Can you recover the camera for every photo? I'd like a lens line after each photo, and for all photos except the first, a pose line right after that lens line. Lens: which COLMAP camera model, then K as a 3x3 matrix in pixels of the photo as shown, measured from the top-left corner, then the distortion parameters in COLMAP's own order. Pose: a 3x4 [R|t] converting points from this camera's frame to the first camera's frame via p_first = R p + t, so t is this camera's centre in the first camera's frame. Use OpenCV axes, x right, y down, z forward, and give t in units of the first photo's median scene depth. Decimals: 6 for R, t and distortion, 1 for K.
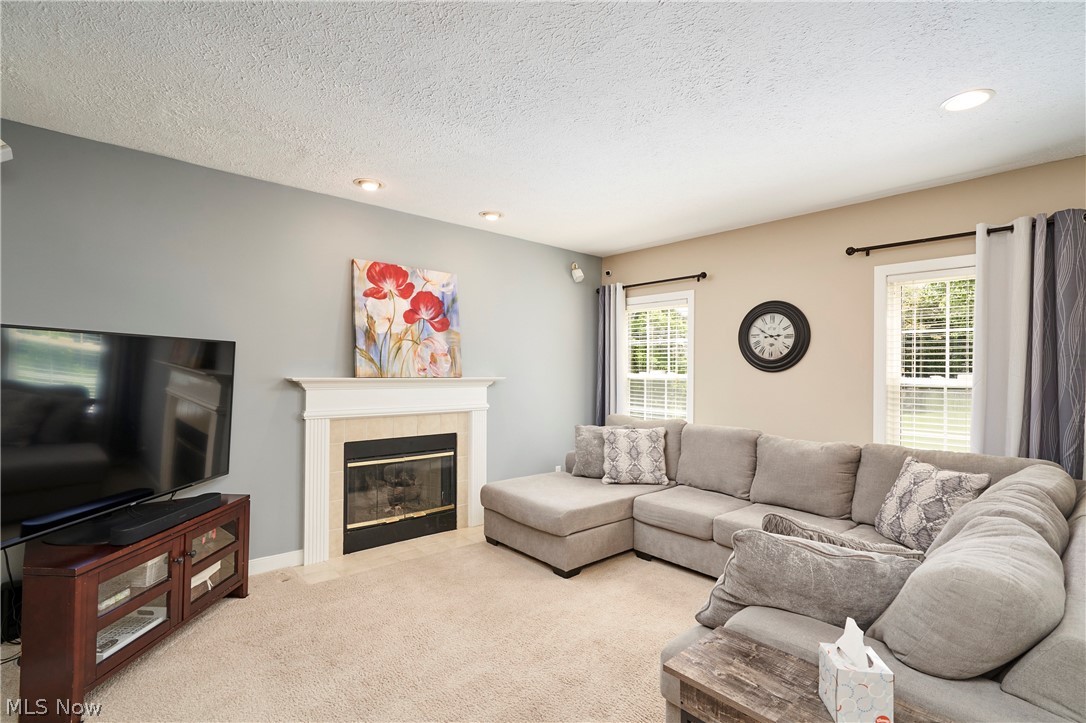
lens RADIAL K [[502.5, 0, 545.3], [0, 502.5, 368.5], [0, 0, 1]] dist [0.003264, -0.000592]
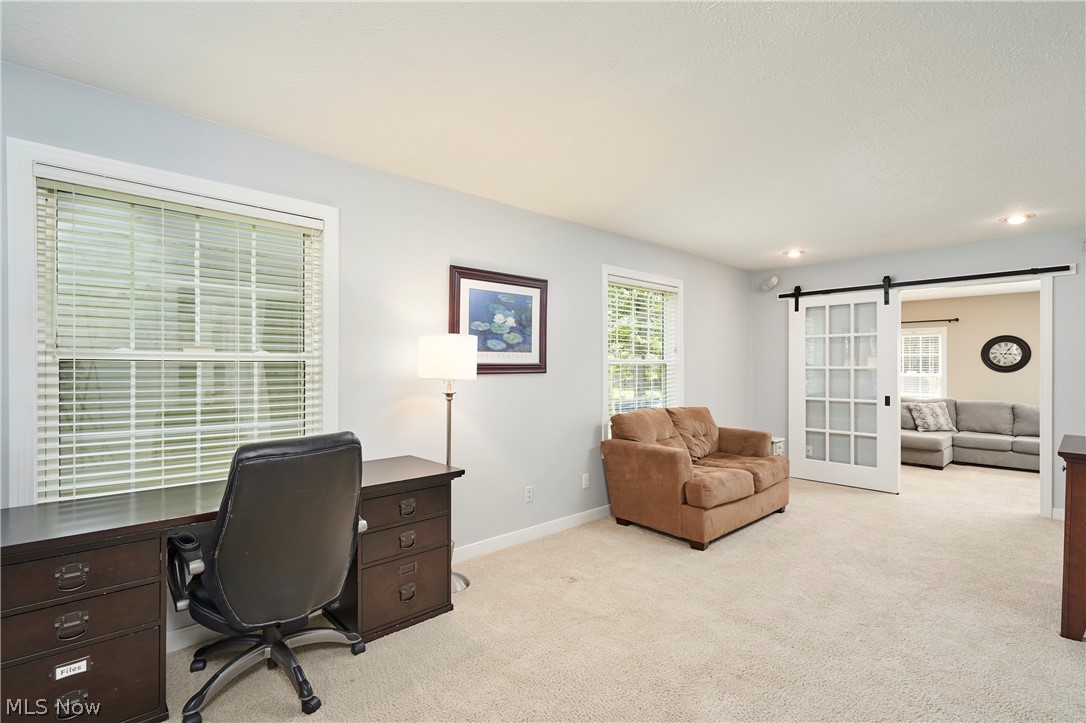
lens RADIAL K [[502.5, 0, 544.0], [0, 502.5, 365.5], [0, 0, 1]] dist [0.003264, -0.000592]
pose [[0.999381, -0.008926, 0.034018, -1.372492], [0.008711, 0.999941, 0.006454, -0.046726], [-0.034074, -0.006153, 0.999400, -0.863308]]
